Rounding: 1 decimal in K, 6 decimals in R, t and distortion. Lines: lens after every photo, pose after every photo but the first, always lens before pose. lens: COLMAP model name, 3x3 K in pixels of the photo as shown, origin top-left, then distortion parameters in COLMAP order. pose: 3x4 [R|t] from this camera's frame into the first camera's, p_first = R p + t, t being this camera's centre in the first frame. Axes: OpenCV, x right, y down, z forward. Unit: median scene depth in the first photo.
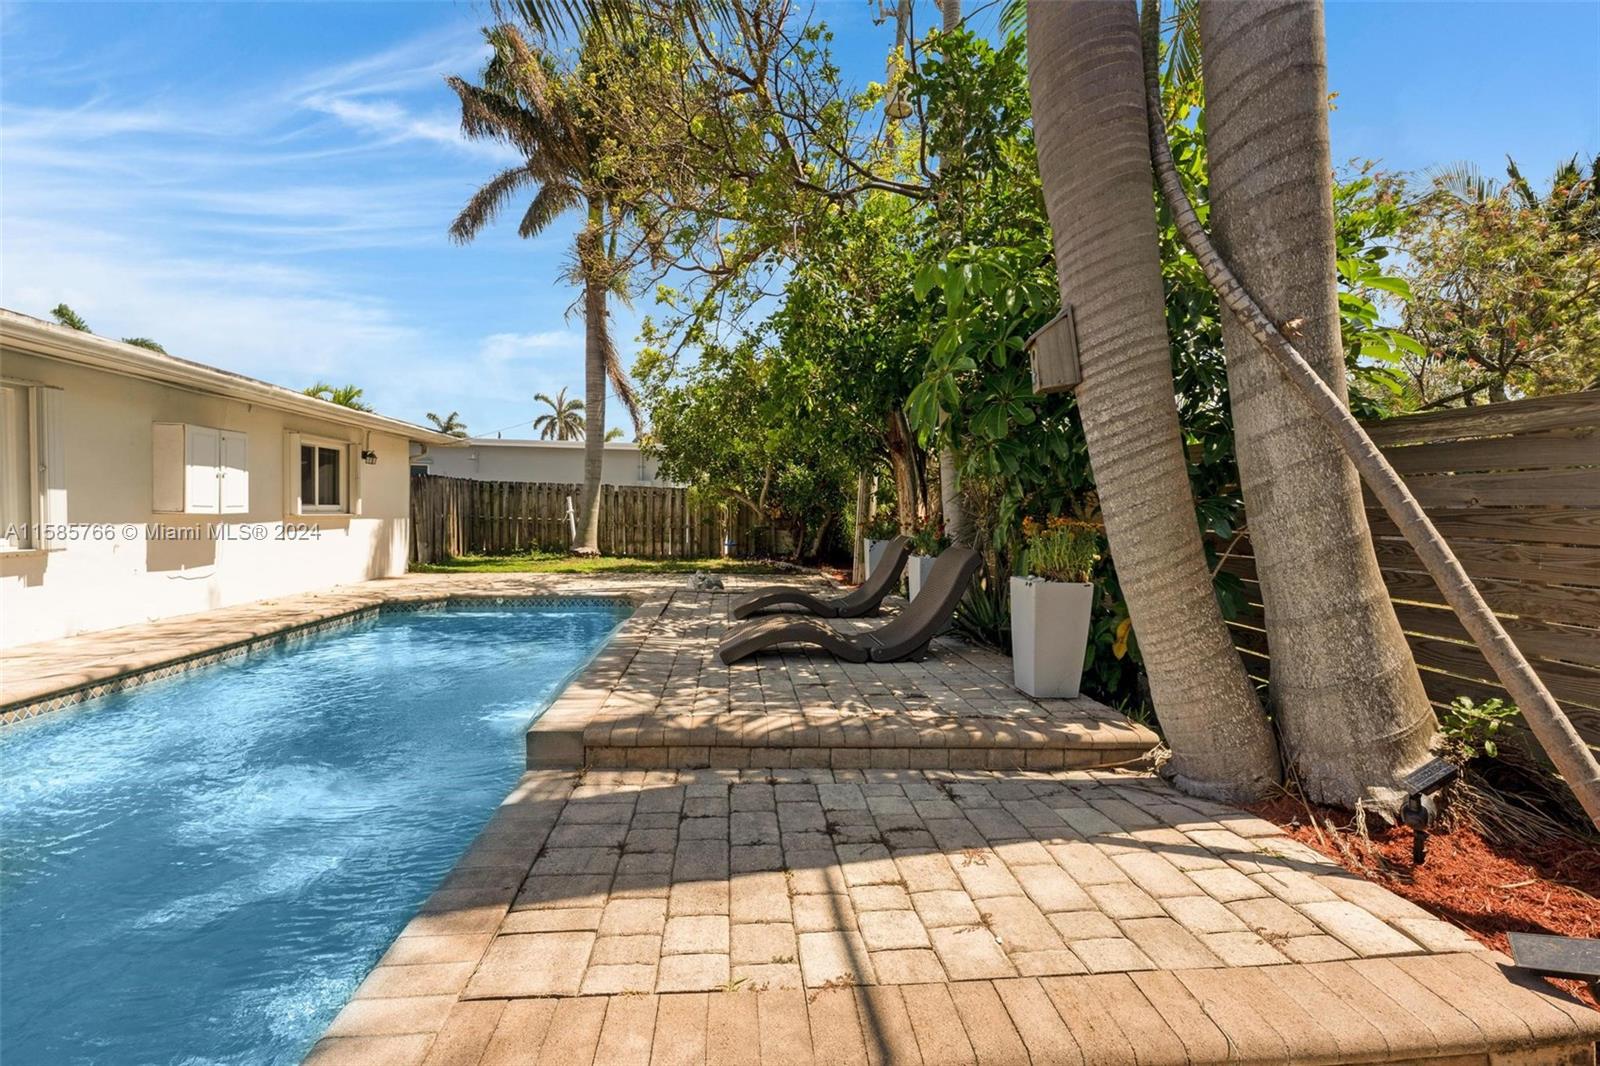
lens RADIAL K [[710.7, 0, 800.0], [0, 710.7, 533.0], [0, 0, 1]] dist [-0.002266, -0.000216]
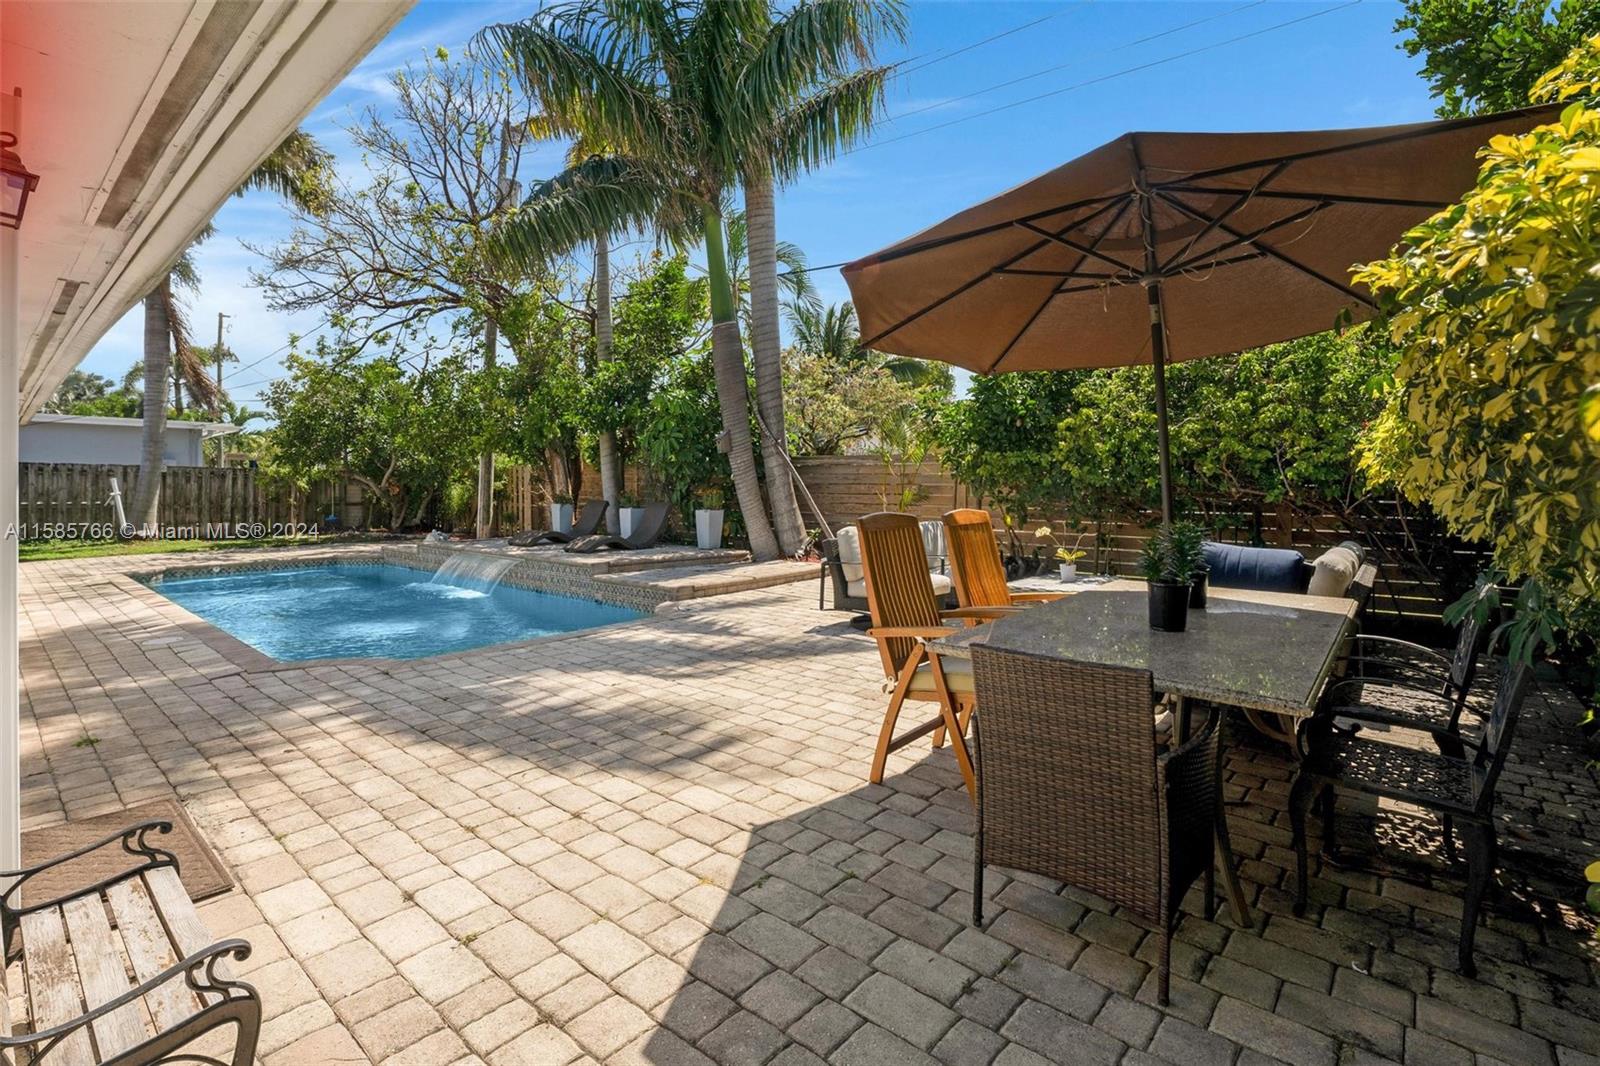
lens RADIAL K [[710.7, 0, 800.0], [0, 710.7, 533.0], [0, 0, 1]] dist [-0.002266, -0.000216]
pose [[0.722224, -0.062867, 0.688796, -0.388926], [0.035165, 0.997910, 0.054208, 0.003558], [-0.690764, -0.014929, 0.722926, -0.385052]]
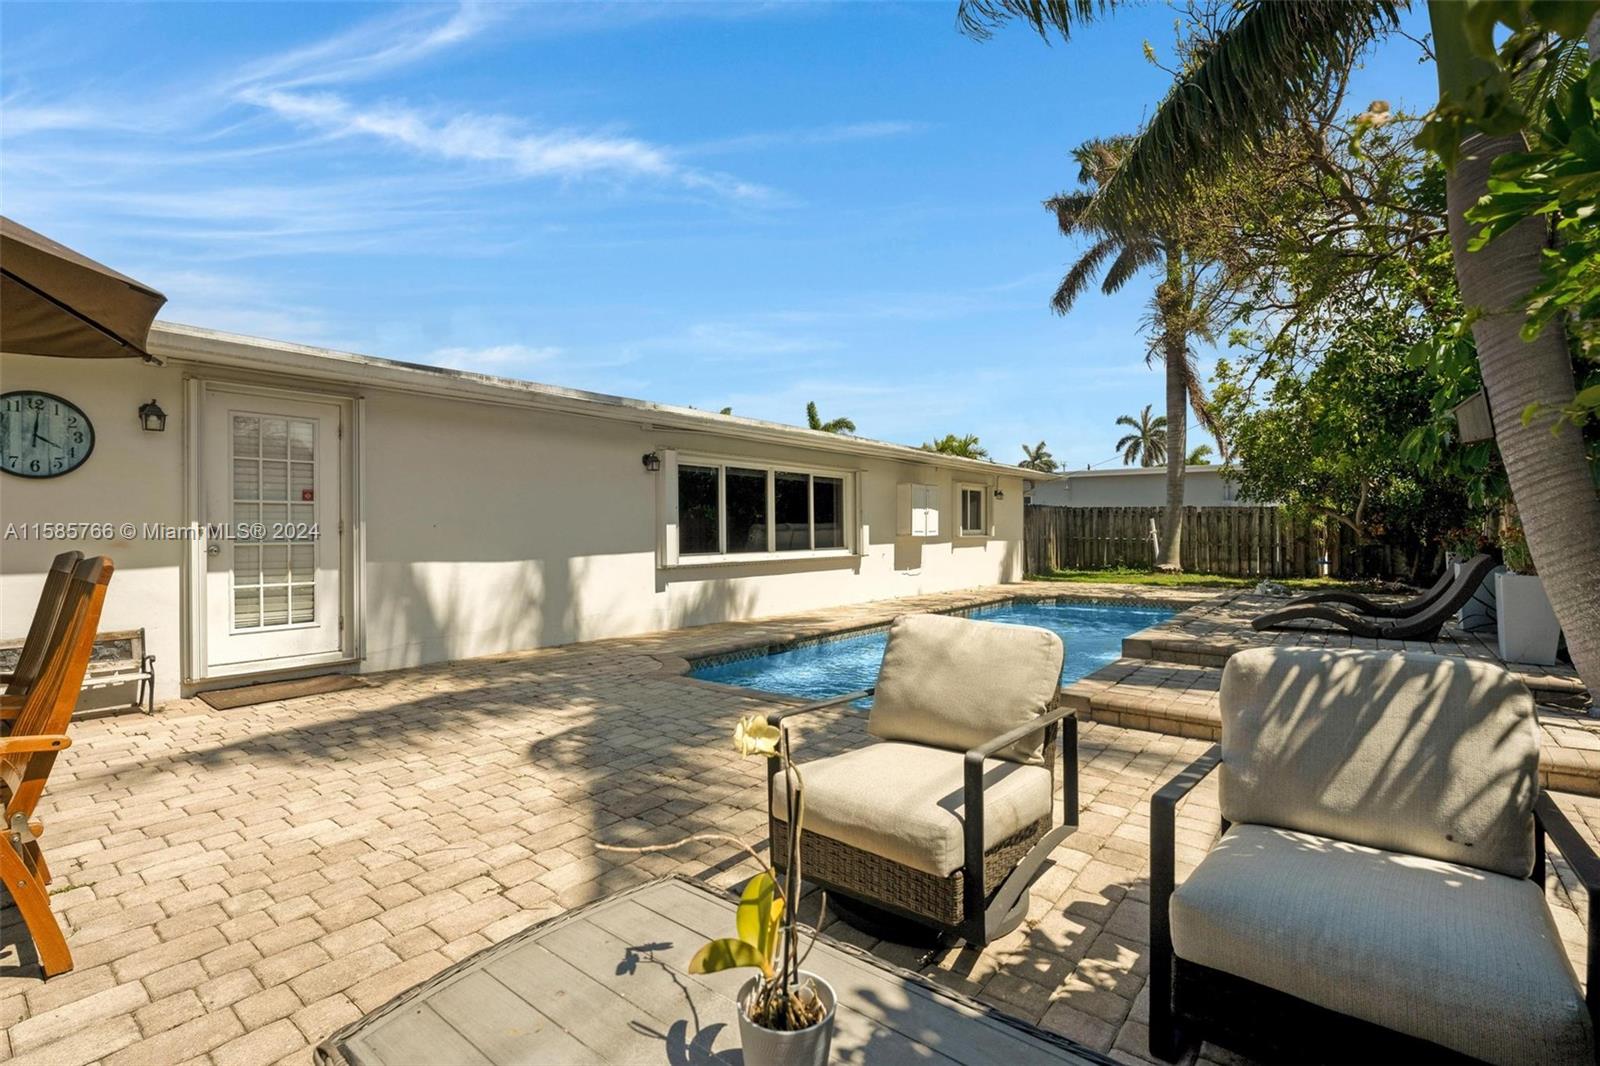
lens RADIAL K [[726.4, 0, 800.0], [0, 726.4, 533.0], [0, 0, 1]] dist [-0.014635, 0.000033]
pose [[0.716625, -0.016786, -0.697257, 0.085962], [-0.005345, 0.999549, -0.029558, 0.009795], [0.697438, 0.024909, 0.716212, -0.241951]]
